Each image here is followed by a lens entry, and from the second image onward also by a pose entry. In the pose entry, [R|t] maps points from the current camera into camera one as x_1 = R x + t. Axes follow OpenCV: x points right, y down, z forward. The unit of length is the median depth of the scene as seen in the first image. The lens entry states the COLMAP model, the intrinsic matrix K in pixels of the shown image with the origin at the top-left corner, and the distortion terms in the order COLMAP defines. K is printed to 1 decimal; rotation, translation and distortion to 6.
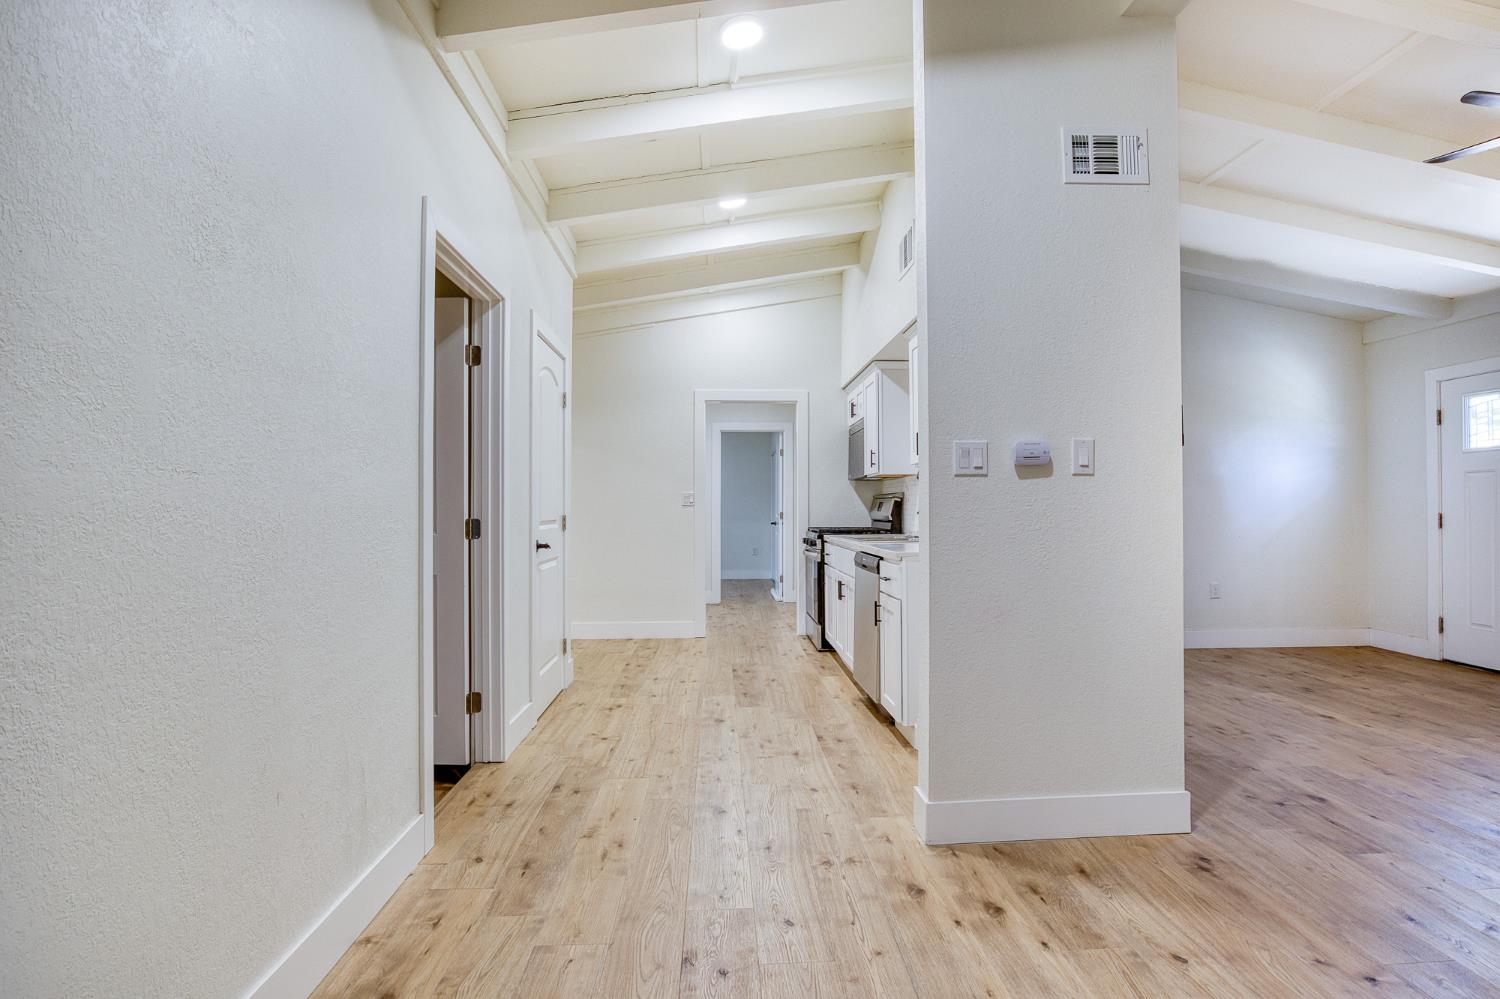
lens RADIAL K [[759.9, 0, 760.1], [0, 759.9, 502.4], [0, 0, 1]] dist [-0.028845, 0.003313]
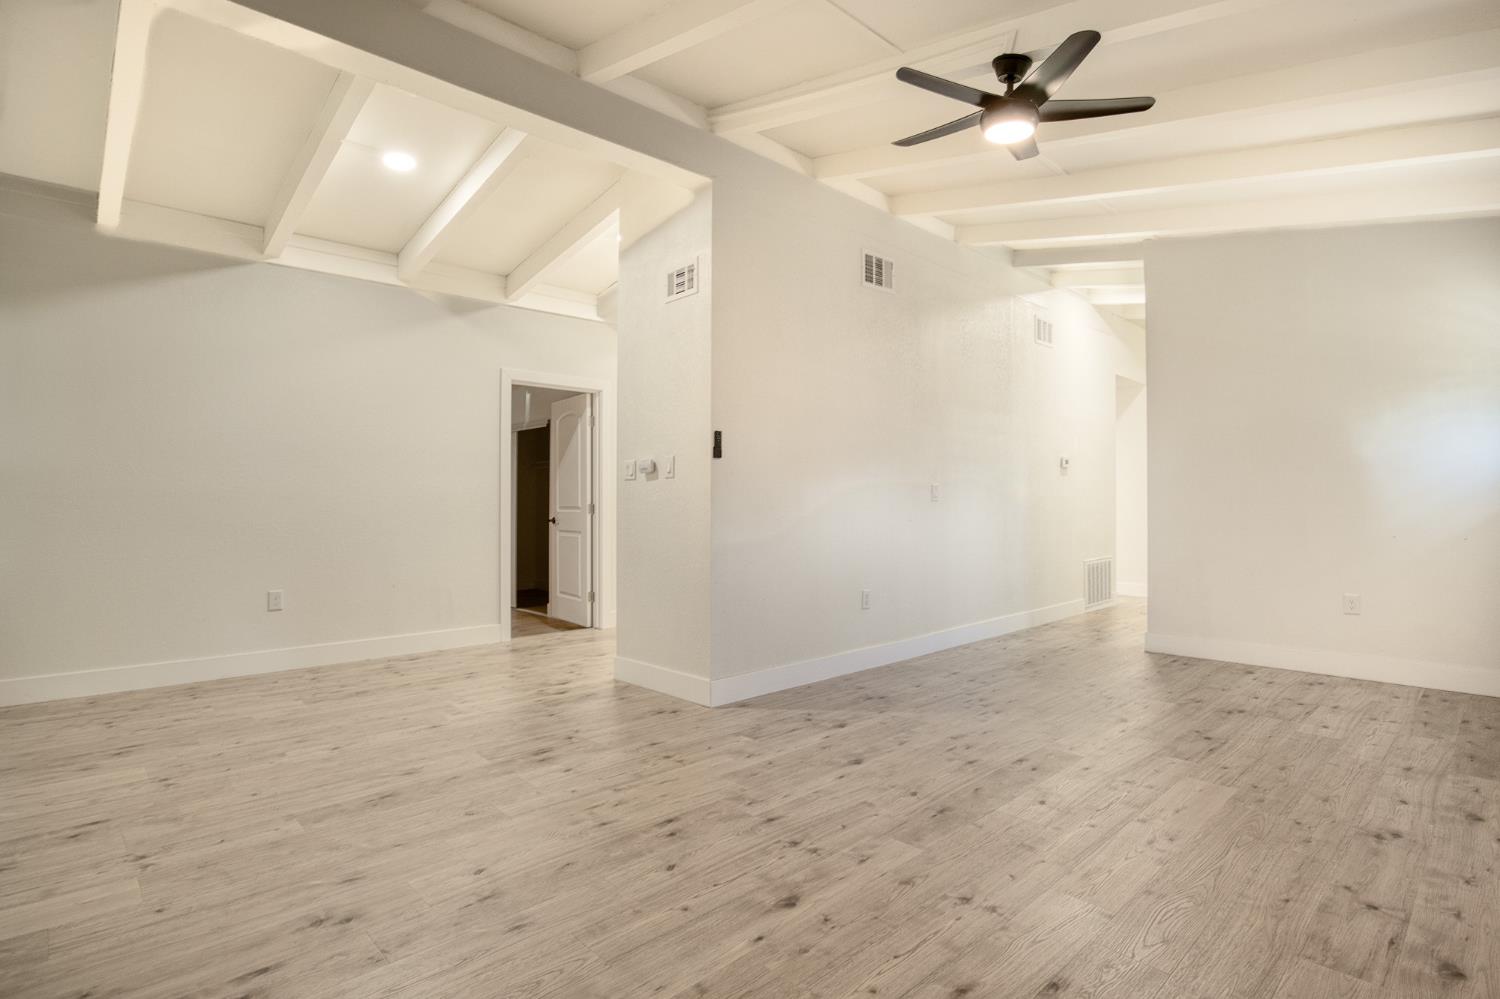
lens RADIAL K [[759.9, 0, 753.9], [0, 759.9, 499.1], [0, 0, 1]] dist [-0.028845, 0.003313]
pose [[0.644327, -0.002592, -0.764745, 1.698224], [0.002775, 0.999996, -0.001051, 0.012033], [0.764745, -0.001445, 0.644332, 0.056681]]
